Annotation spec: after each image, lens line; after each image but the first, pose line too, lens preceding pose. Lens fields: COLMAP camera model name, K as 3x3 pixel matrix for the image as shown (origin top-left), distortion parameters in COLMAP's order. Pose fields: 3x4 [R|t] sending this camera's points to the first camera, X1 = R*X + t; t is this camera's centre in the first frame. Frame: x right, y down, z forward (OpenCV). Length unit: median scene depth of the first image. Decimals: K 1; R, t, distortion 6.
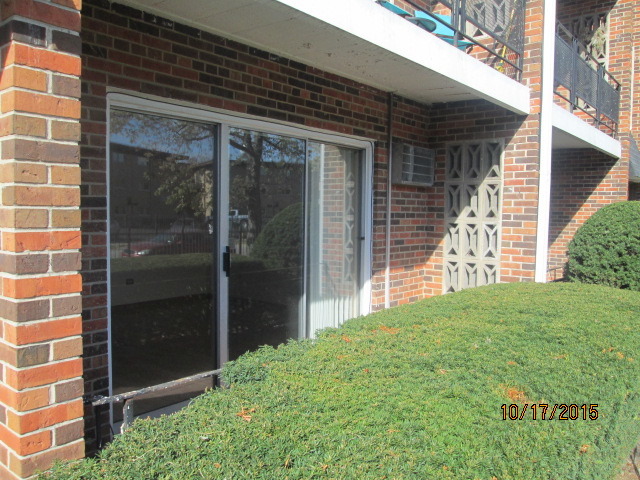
lens RADIAL K [[529.9, 0, 320.0], [0, 529.9, 240.0], [0, 0, 1]] dist [-0.059345, 0.009861]
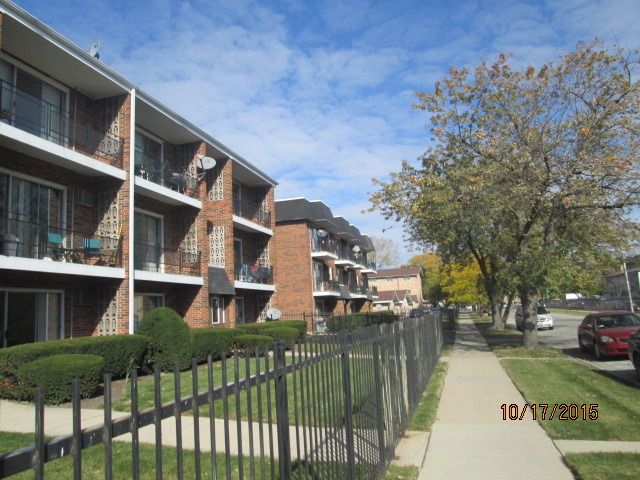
lens RADIAL K [[535.5, 0, 295.3], [0, 535.5, 231.1], [0, 0, 1]] dist [0.056912, -0.112853]
pose [[0.924632, -0.002344, 0.380853, 0.137982], [0.083356, 0.976983, -0.196359, 0.151451], [-0.371627, 0.213306, 0.903545, -1.923140]]
